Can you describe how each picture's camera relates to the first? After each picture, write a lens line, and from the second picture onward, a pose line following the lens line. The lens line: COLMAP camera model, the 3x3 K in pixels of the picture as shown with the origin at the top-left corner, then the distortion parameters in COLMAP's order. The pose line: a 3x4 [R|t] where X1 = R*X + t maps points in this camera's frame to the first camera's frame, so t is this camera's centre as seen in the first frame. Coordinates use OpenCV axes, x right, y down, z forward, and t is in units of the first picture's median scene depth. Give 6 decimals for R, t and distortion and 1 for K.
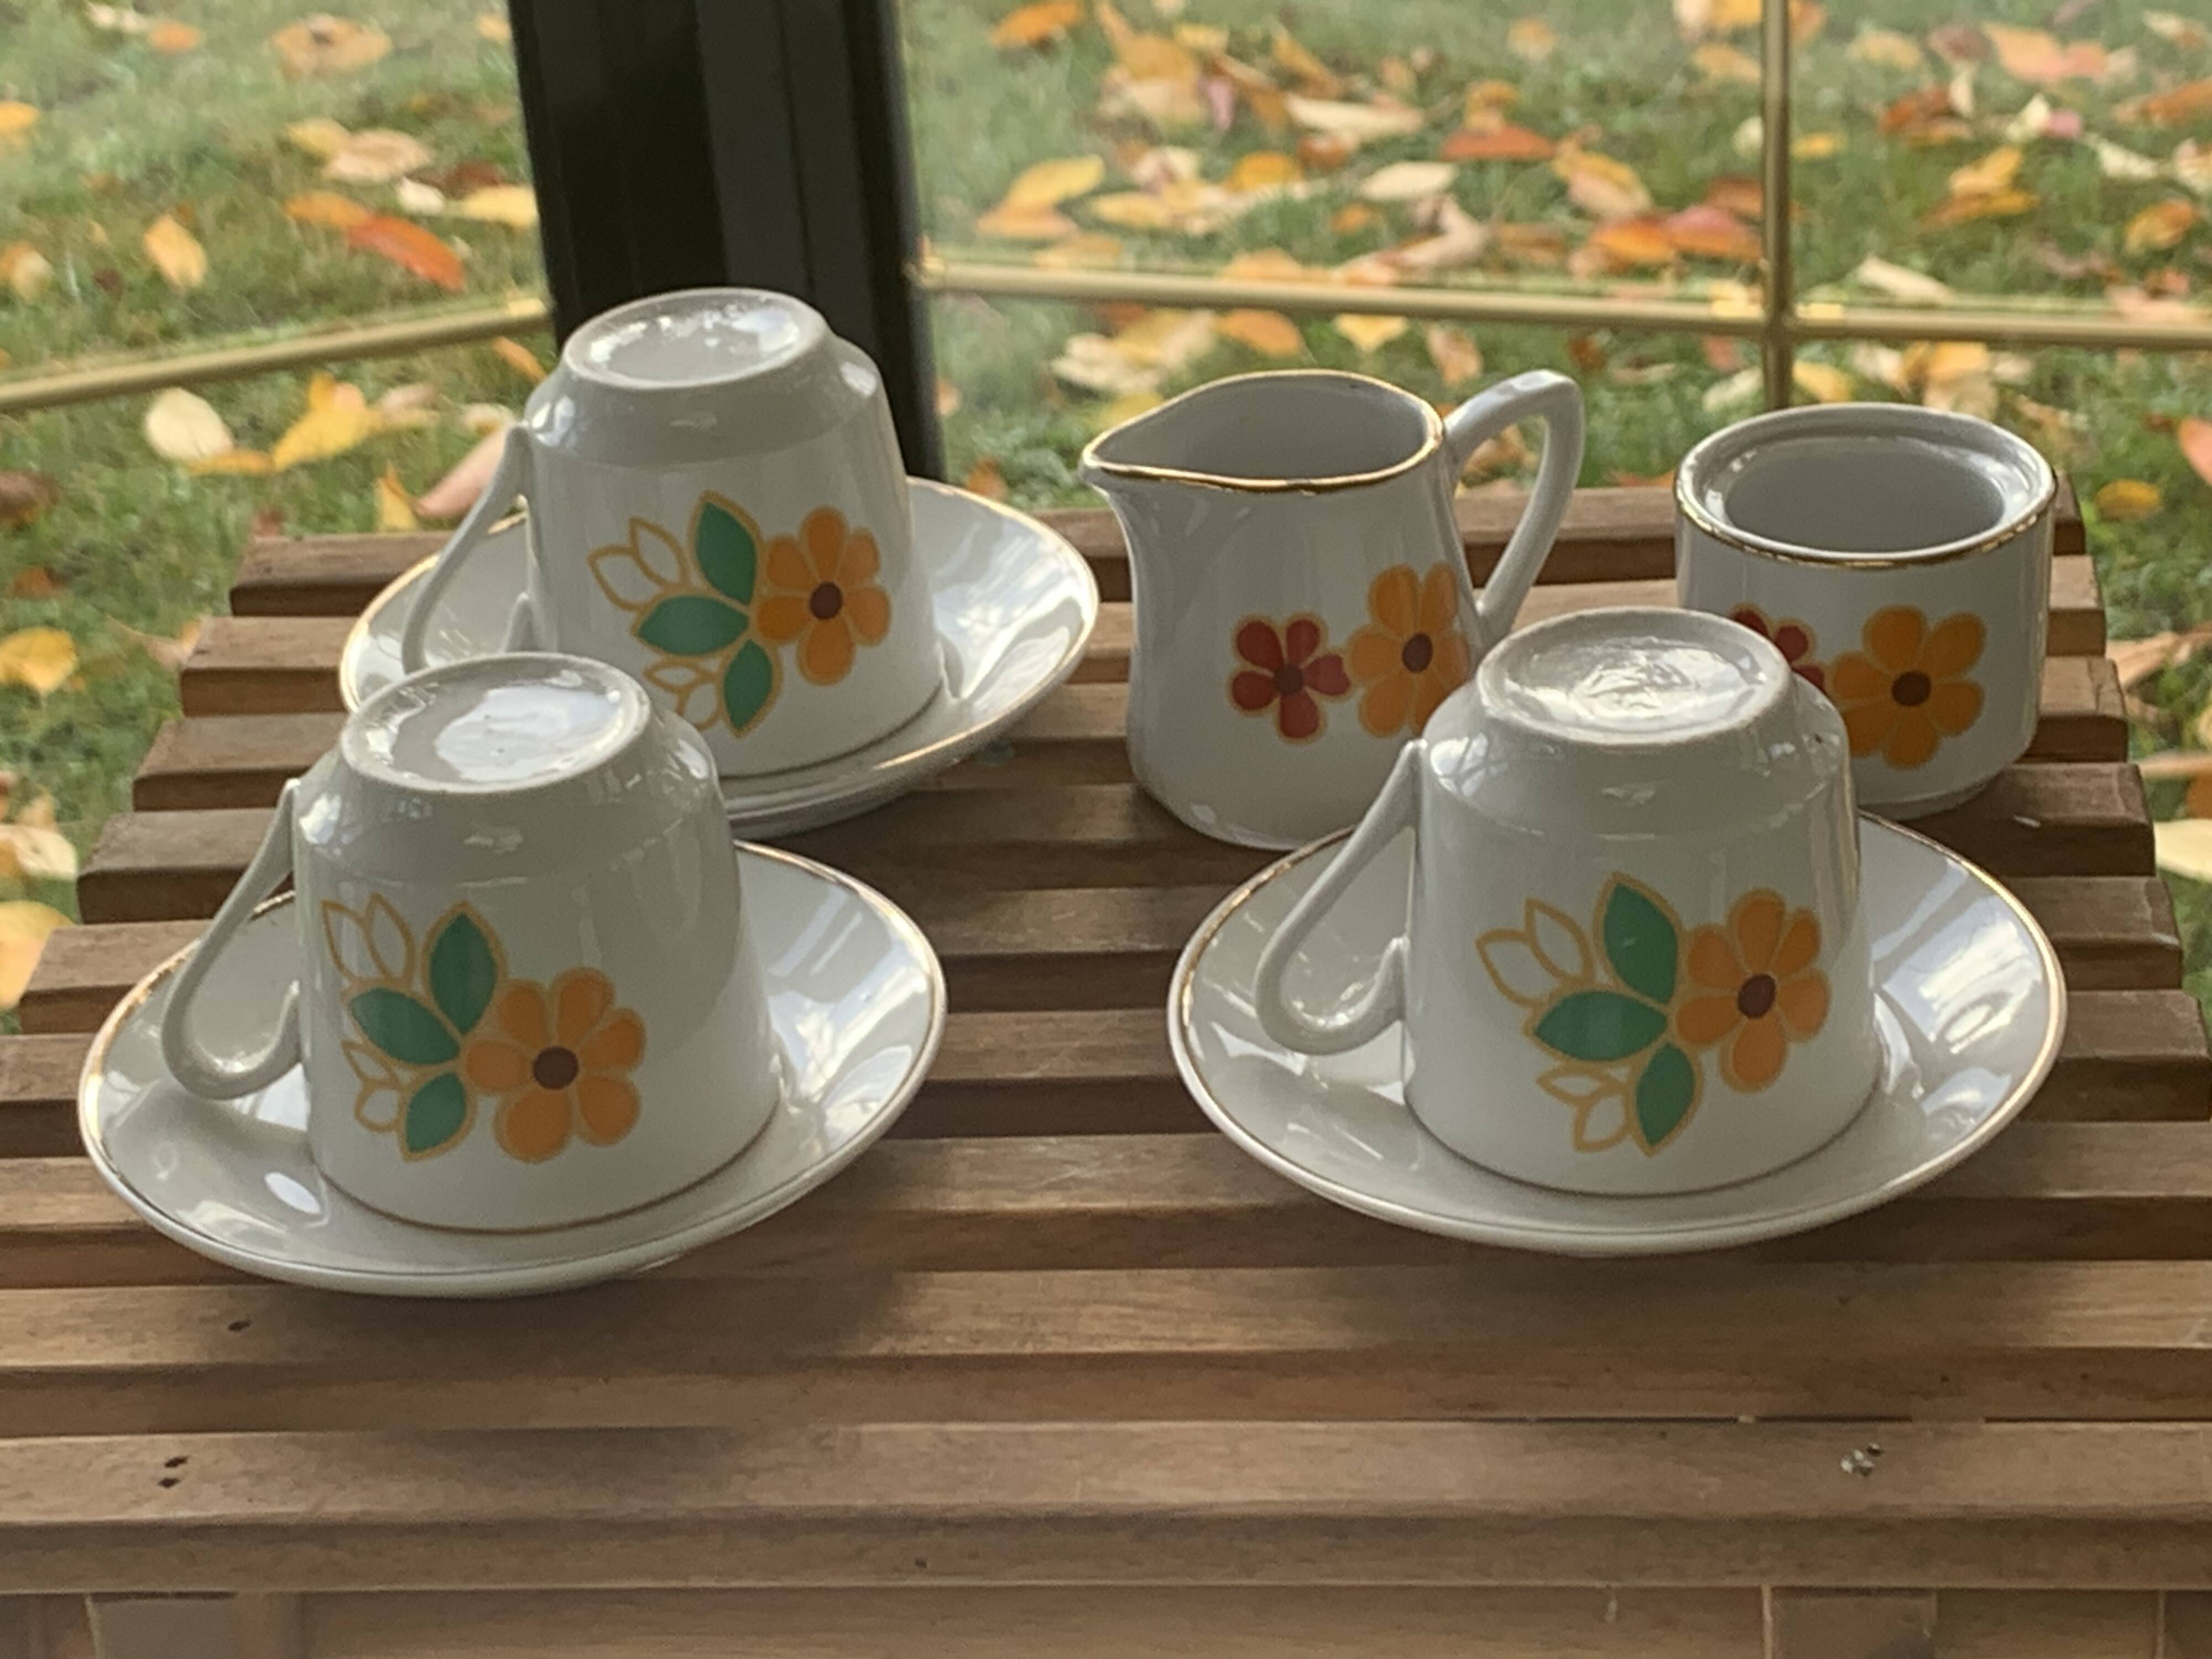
lens RADIAL K [[4752.3, 0, 1143.3], [0, 4752.3, 724.7], [0, 0, 1]] dist [0.190275, -0.453905]
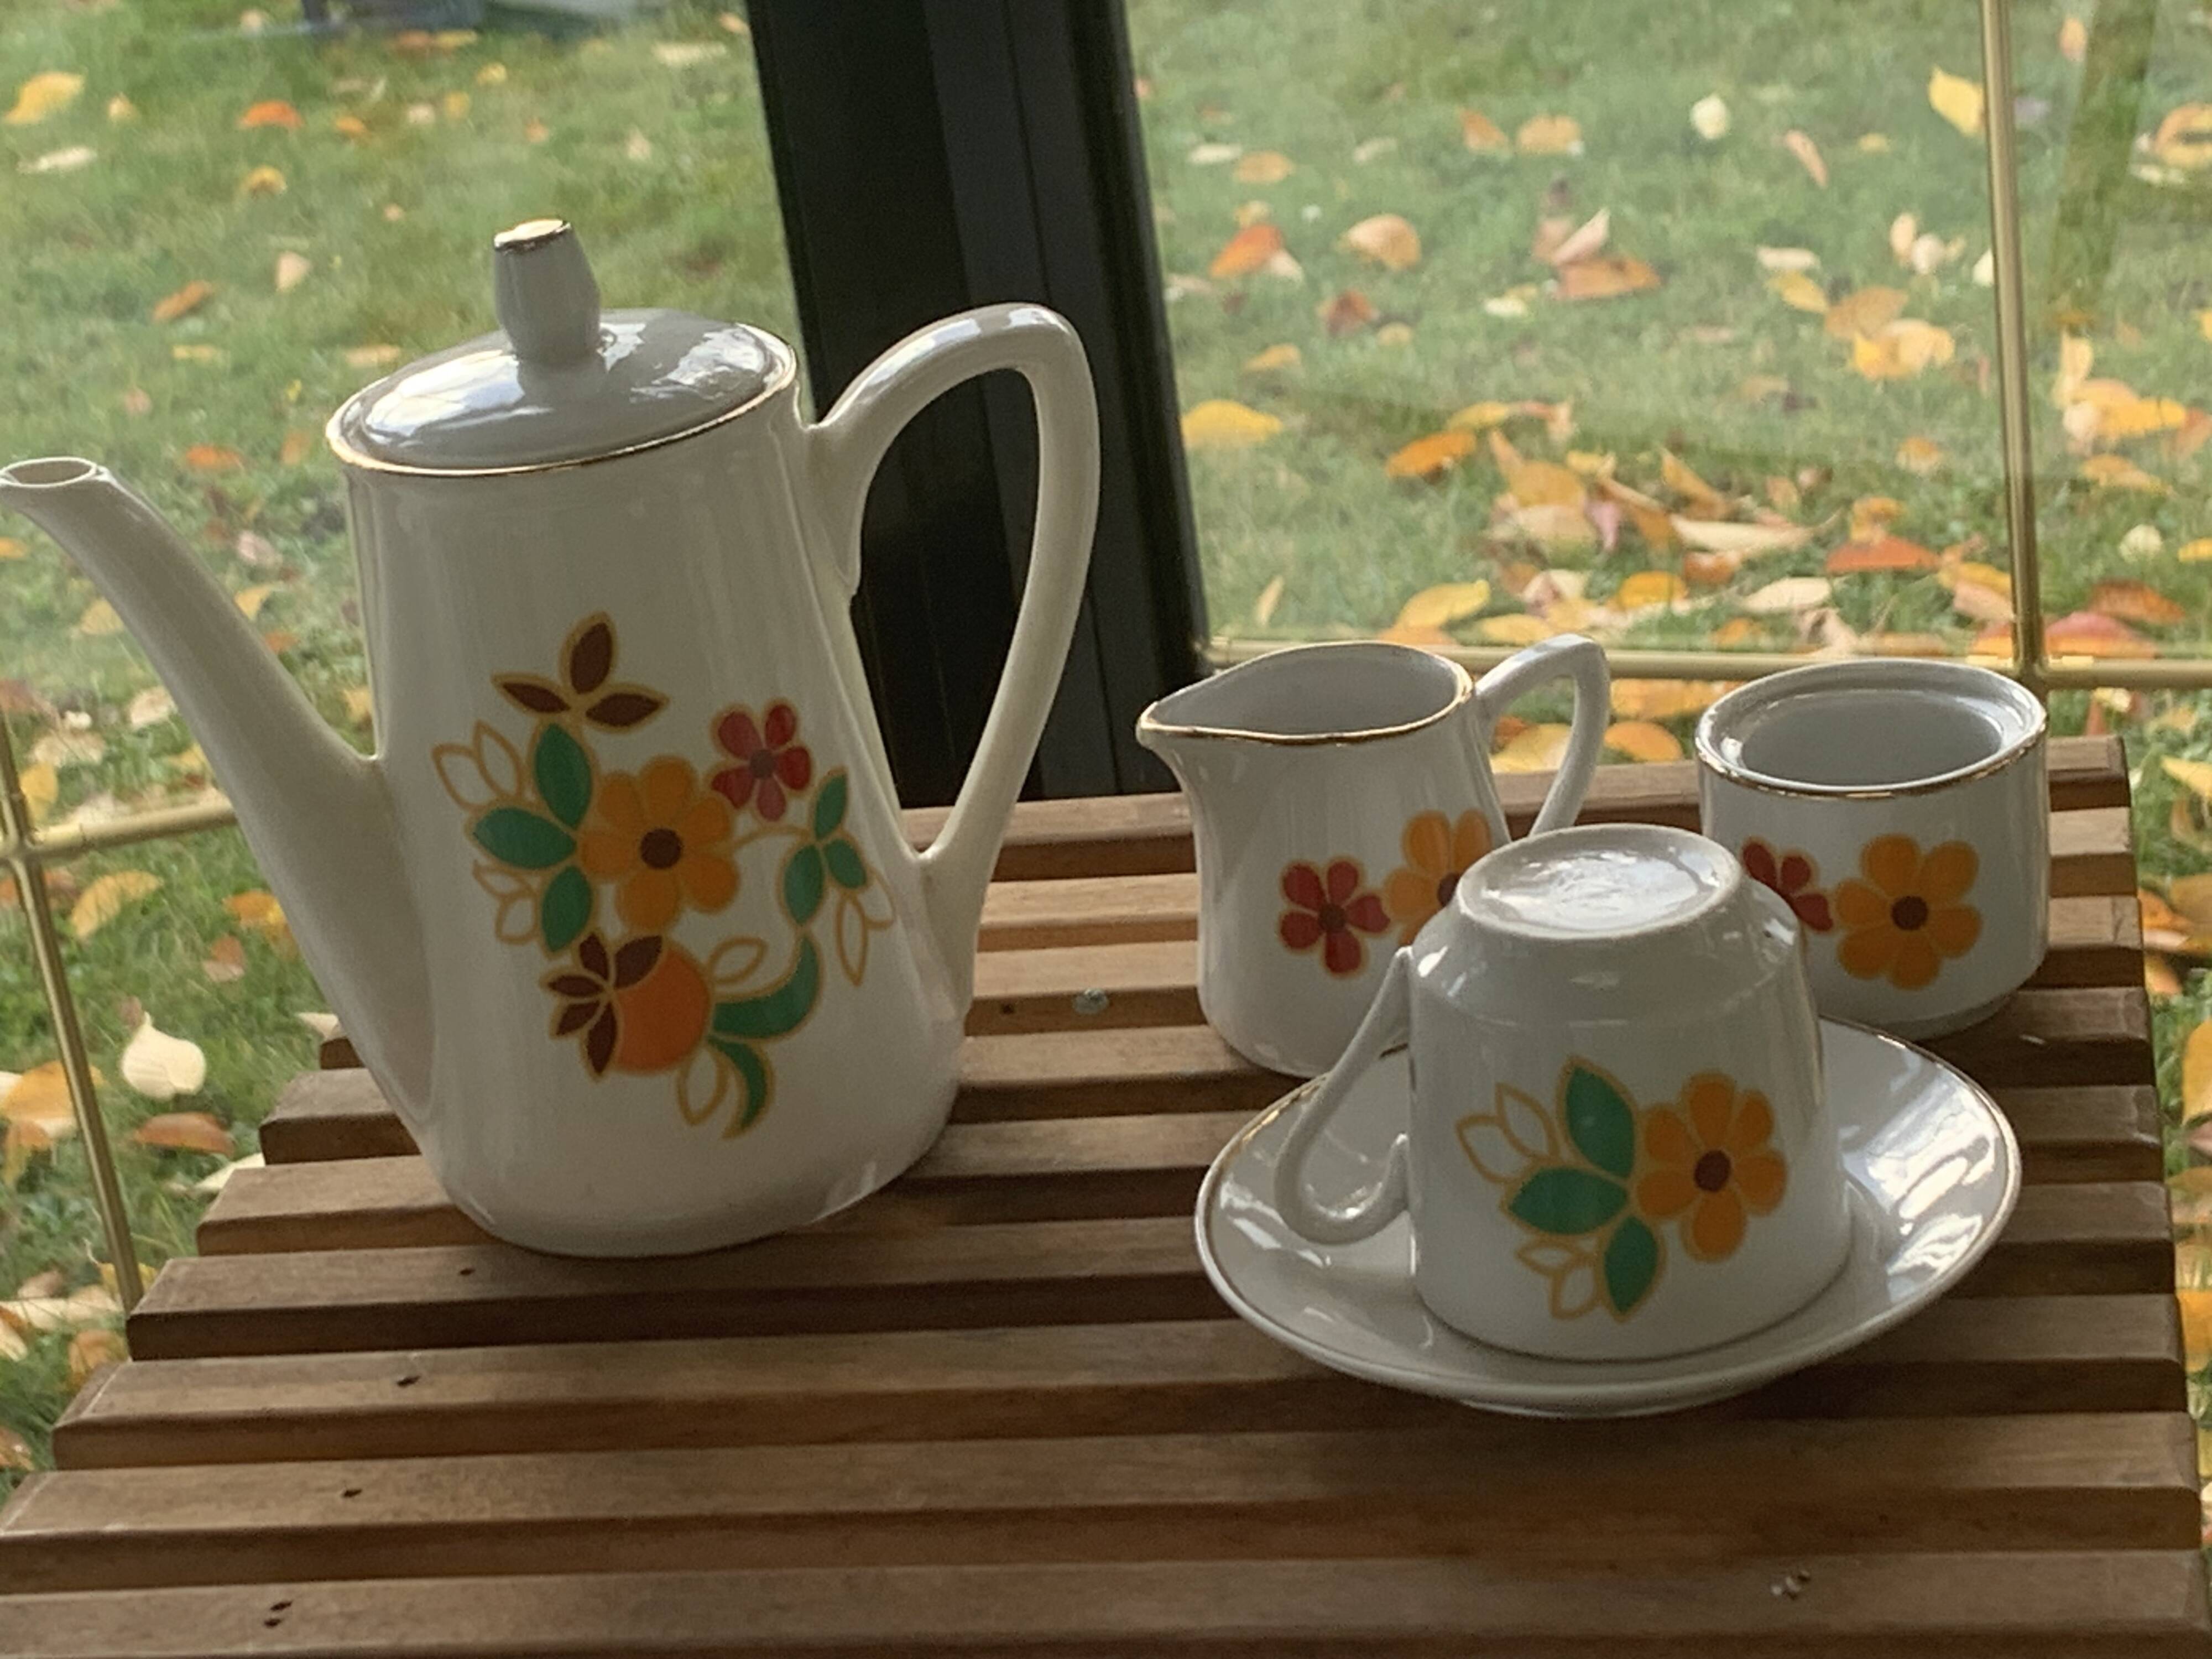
lens RADIAL K [[4752.3, 0, 1143.3], [0, 4752.3, 724.7], [0, 0, 1]] dist [0.190275, -0.453905]
pose [[0.994780, -0.024773, -0.098995, 0.100189], [0.015153, 0.995191, -0.096776, 0.053745], [0.100916, 0.094771, 0.990371, -0.091923]]
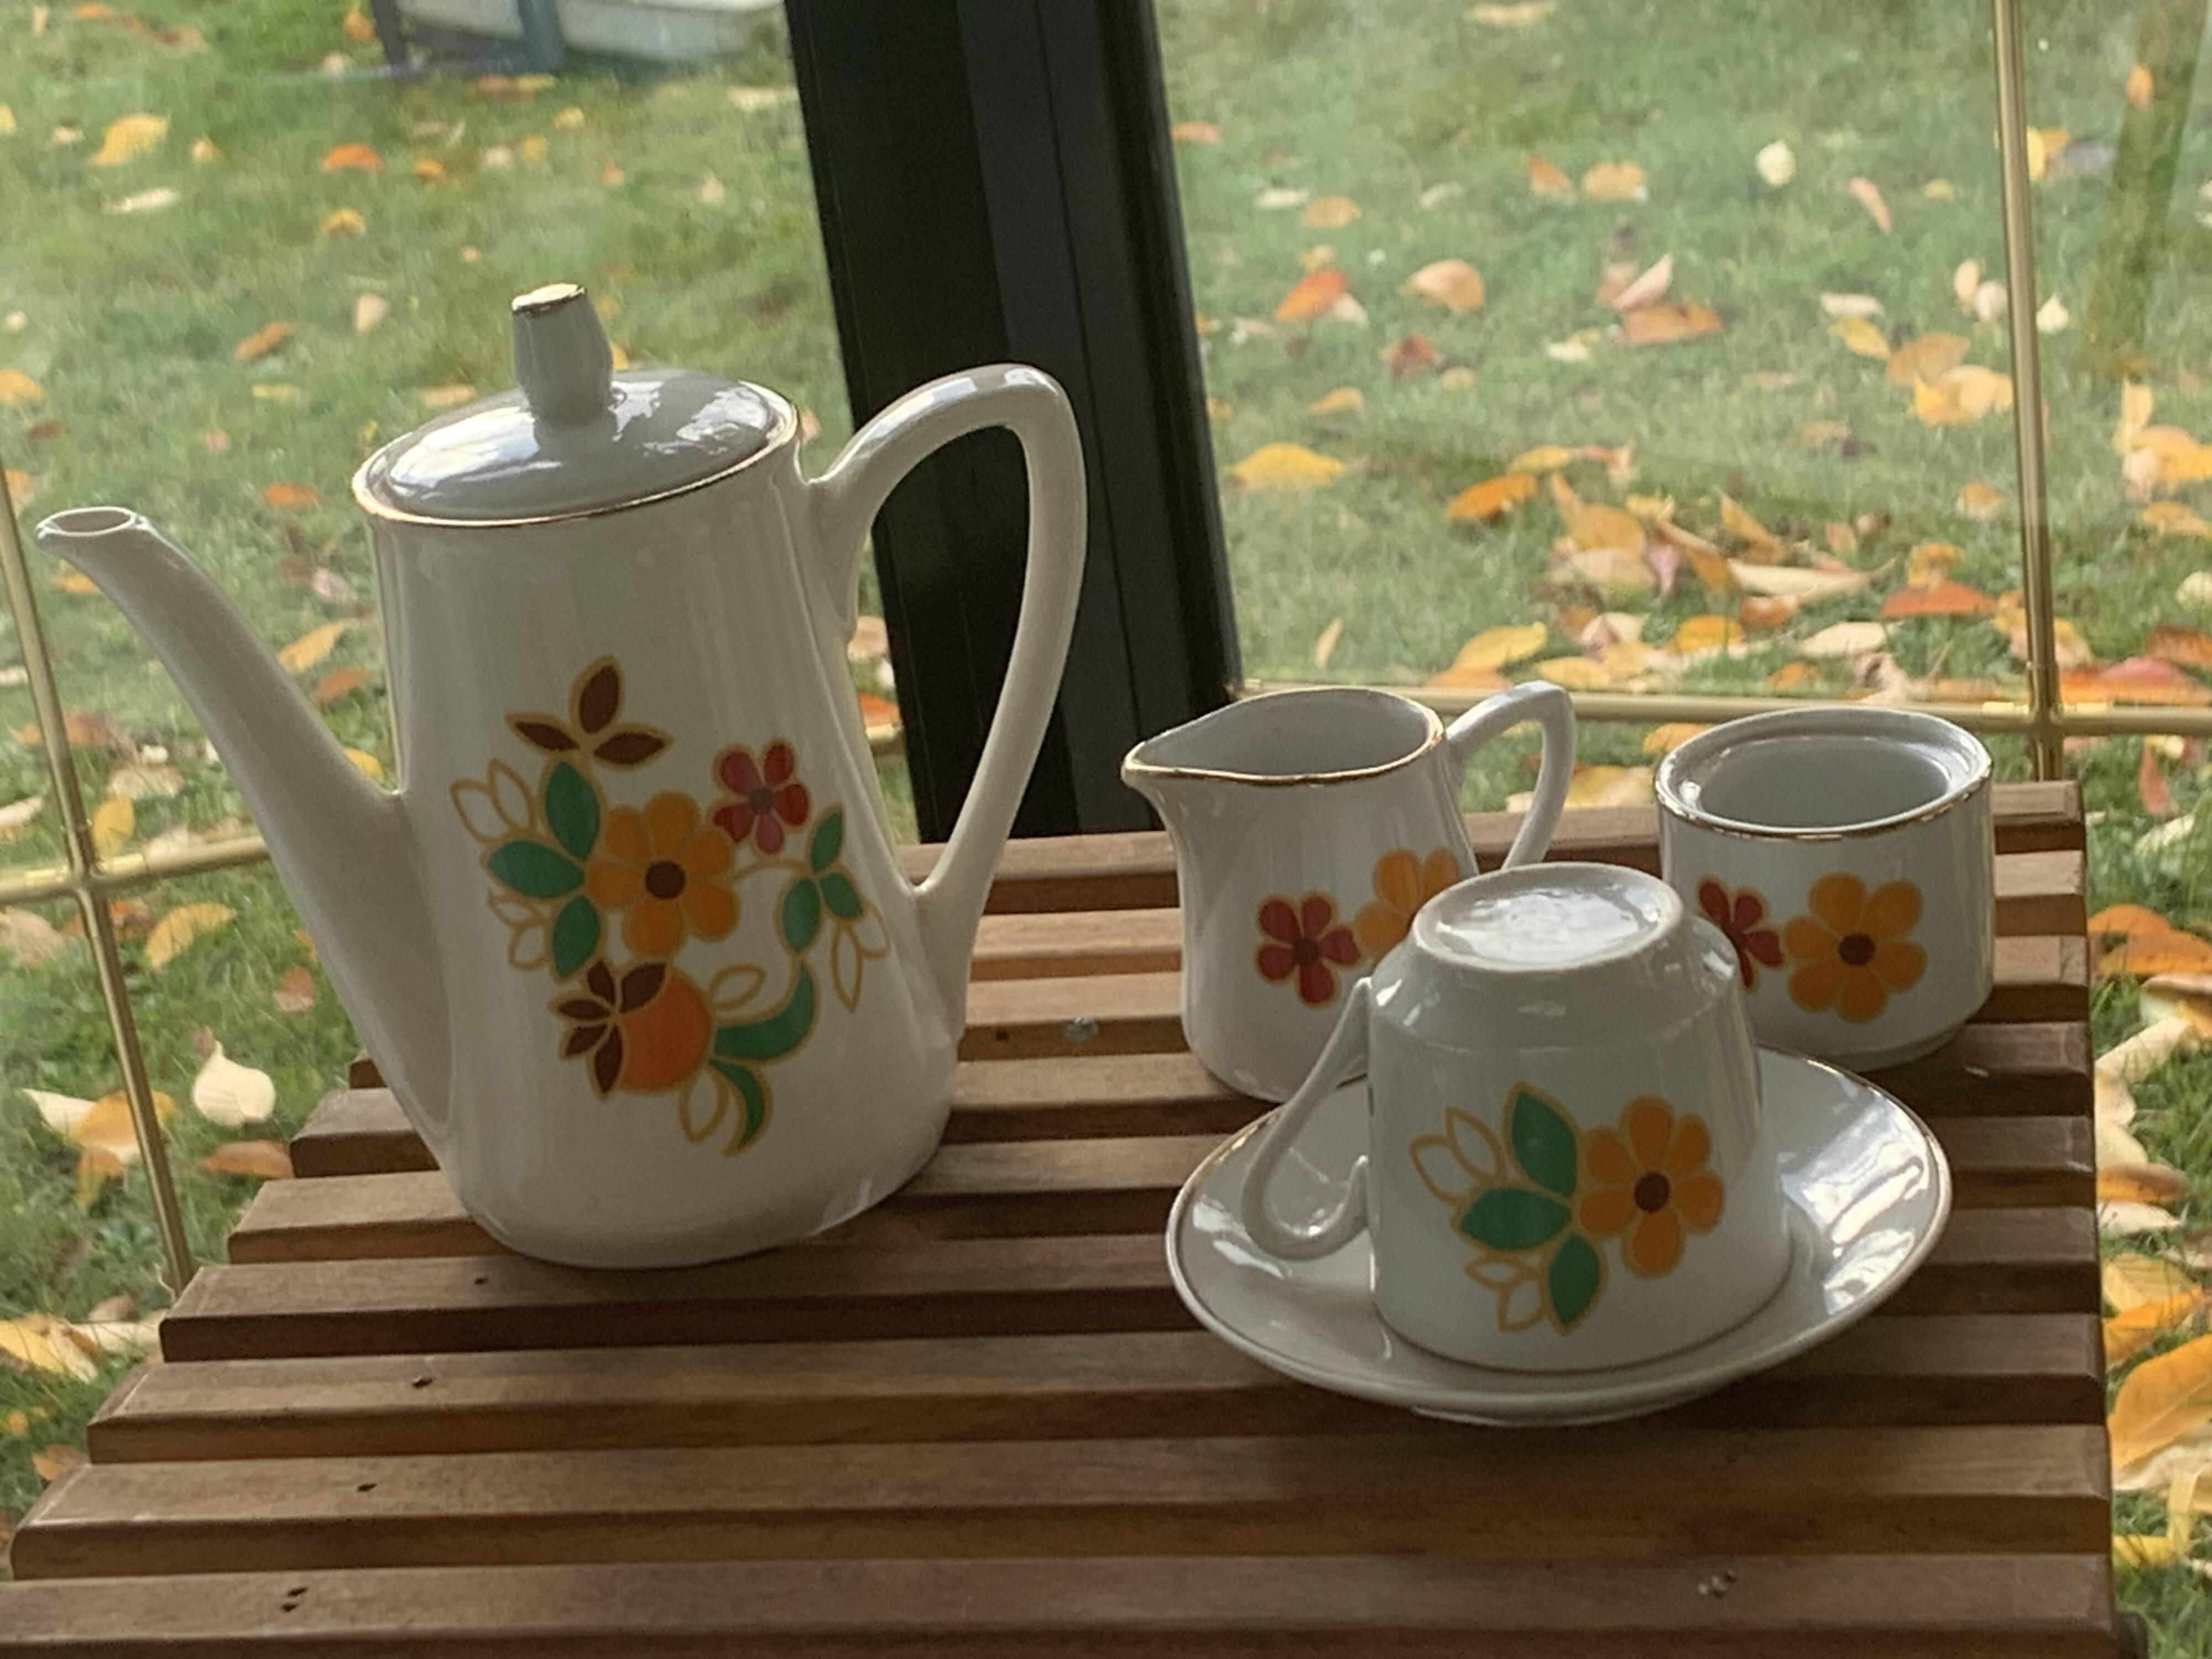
lens RADIAL K [[4751.9, 0, 1110.3], [0, 4751.9, 732.3], [0, 0, 1]] dist [0.187389, -0.375566]
pose [[0.992312, -0.019794, -0.122166, 0.129293], [0.007082, 0.994592, -0.103620, 0.059128], [0.123557, 0.101958, 0.987086, -0.145466]]
